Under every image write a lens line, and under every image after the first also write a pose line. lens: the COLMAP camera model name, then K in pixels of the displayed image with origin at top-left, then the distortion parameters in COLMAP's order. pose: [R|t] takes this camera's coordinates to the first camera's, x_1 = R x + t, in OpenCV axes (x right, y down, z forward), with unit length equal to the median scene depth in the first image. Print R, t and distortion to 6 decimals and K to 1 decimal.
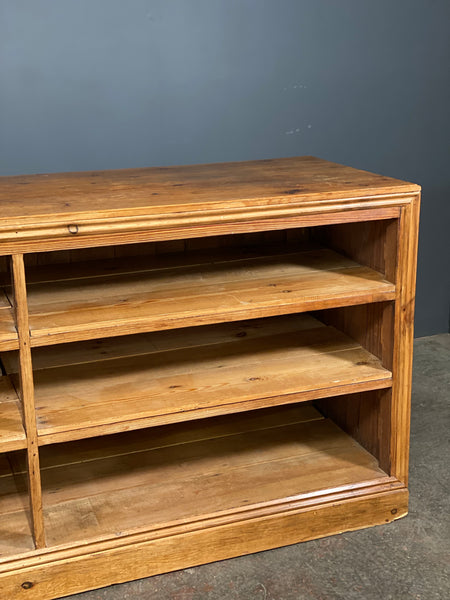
lens RADIAL K [[887.4, 0, 225.0], [0, 887.4, 300.0], [0, 0, 1]] dist [0.179935, -0.372316]
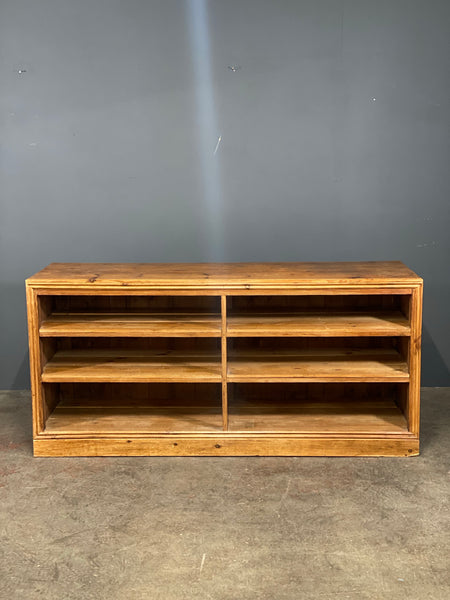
lens RADIAL K [[887.4, 0, 225.0], [0, 887.4, 300.0], [0, 0, 1]] dist [0.179935, -0.372316]
pose [[0.929364, 0.074870, -0.361492, 0.537517], [-0.109851, 0.990947, -0.077180, 0.122486], [0.352441, 0.111439, 0.929175, -1.017195]]
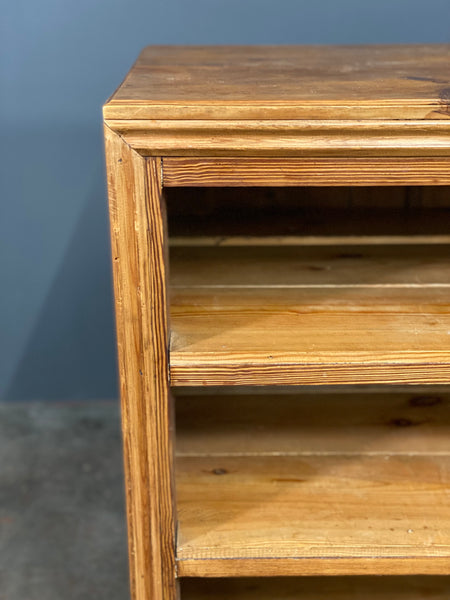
lens RADIAL K [[887.4, 0, 225.0], [0, 887.4, 300.0], [0, 0, 1]] dist [0.179935, -0.372316]
pose [[0.944057, 0.124380, -0.305427, -0.450735], [-0.099809, 0.990475, 0.094849, 0.010120], [0.314315, -0.059059, 0.947480, 0.365520]]
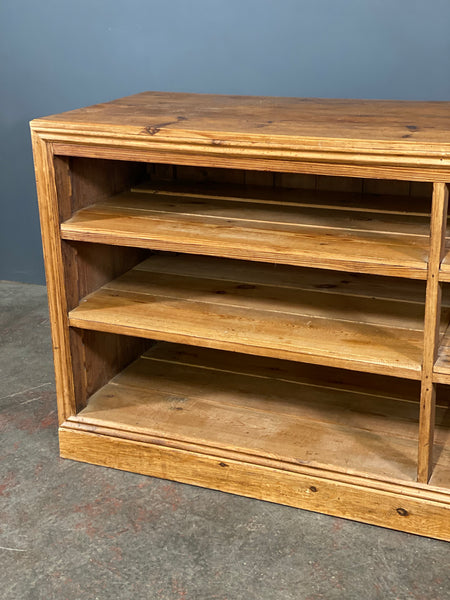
lens RADIAL K [[887.4, 0, 225.0], [0, 887.4, 300.0], [0, 0, 1]] dist [0.179935, -0.372316]
pose [[0.727779, 0.236177, -0.643862, 0.219108], [-0.185472, 0.971628, 0.146761, -0.023765], [0.660256, 0.012609, 0.750935, 0.109061]]
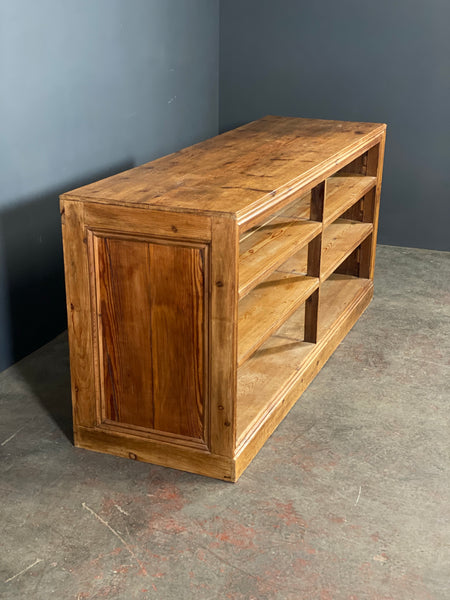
lens RADIAL K [[887.4, 0, 225.0], [0, 887.4, 300.0], [0, 0, 1]] dist [0.179935, -0.372316]
pose [[0.680091, -0.228022, 0.696766, -1.510651], [0.184870, 0.973028, 0.137986, -0.088421], [-0.709436, 0.034969, 0.703902, -0.134704]]
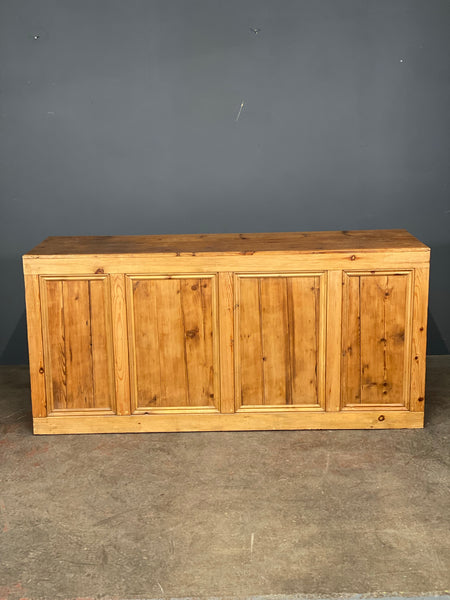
lens RADIAL K [[887.4, 0, 225.0], [0, 887.4, 300.0], [0, 0, 1]] dist [0.179935, -0.372316]
pose [[0.933427, 0.075293, -0.350778, 0.434196], [-0.093659, 0.994965, -0.035663, 0.104576], [0.346327, 0.066142, 0.935779, -1.007270]]
